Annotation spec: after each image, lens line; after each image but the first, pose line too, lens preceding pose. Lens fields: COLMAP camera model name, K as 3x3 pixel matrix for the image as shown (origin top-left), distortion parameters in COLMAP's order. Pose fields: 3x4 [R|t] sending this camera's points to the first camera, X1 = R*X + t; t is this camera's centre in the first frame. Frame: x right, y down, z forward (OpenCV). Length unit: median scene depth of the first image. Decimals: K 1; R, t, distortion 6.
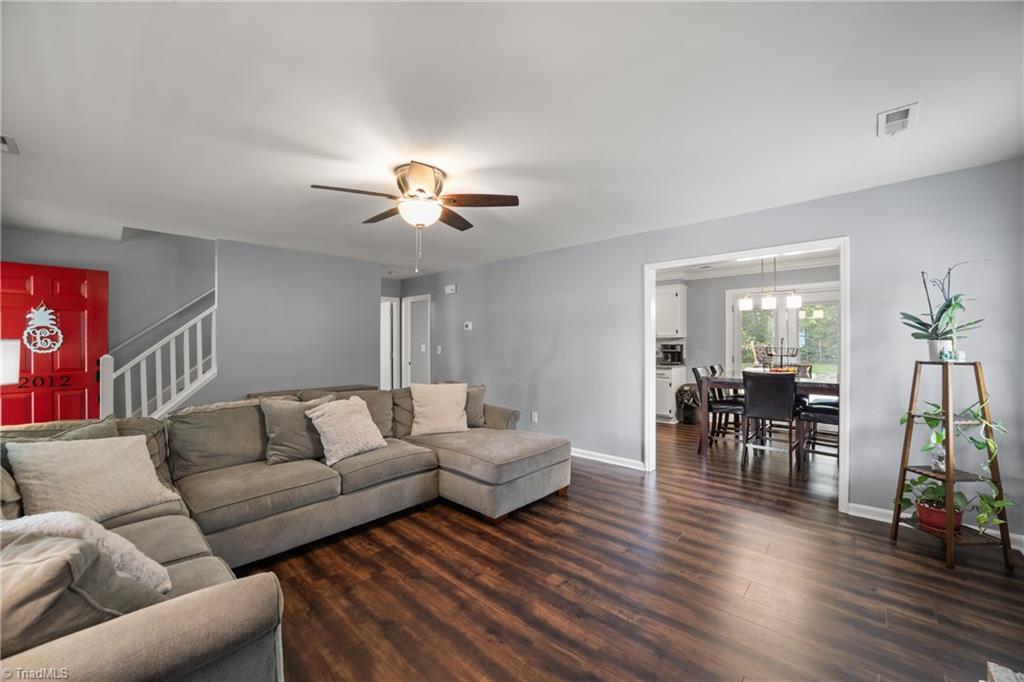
lens RADIAL K [[399.7, 0, 511.4], [0, 399.7, 345.8], [0, 0, 1]] dist [-0.030412, 0.004917]
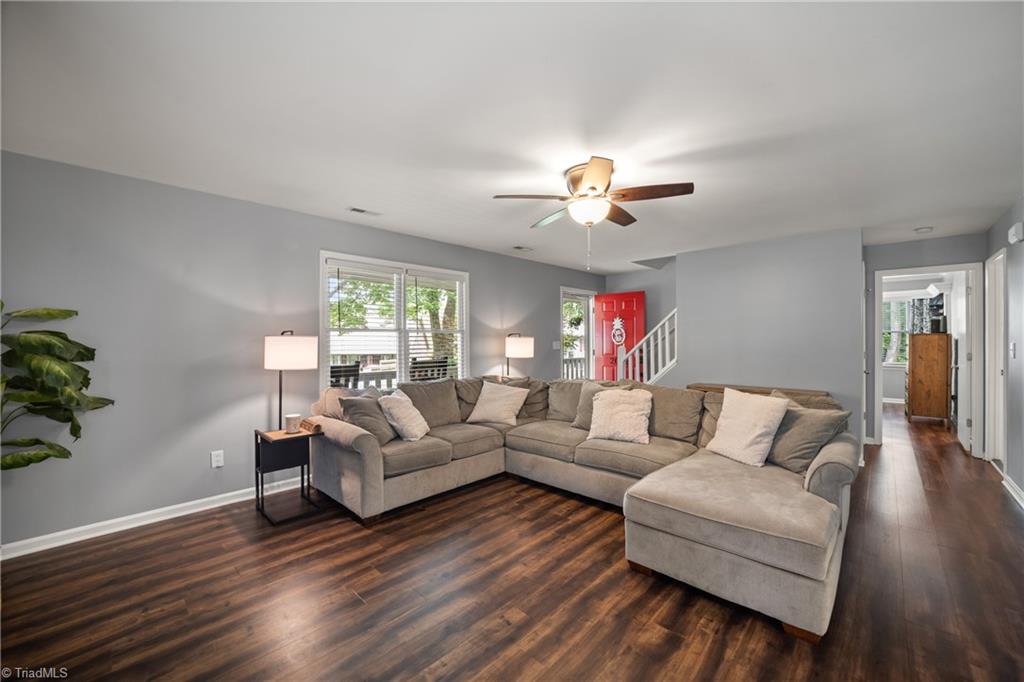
lens RADIAL K [[399.7, 0, 529.6], [0, 399.7, 336.3], [0, 0, 1]] dist [-0.030412, 0.004917]
pose [[-0.005135, -0.006112, -0.999968, 0.848276], [0.007009, 0.999957, -0.006148, -0.011861], [0.999962, -0.007041, -0.005092, 0.906791]]
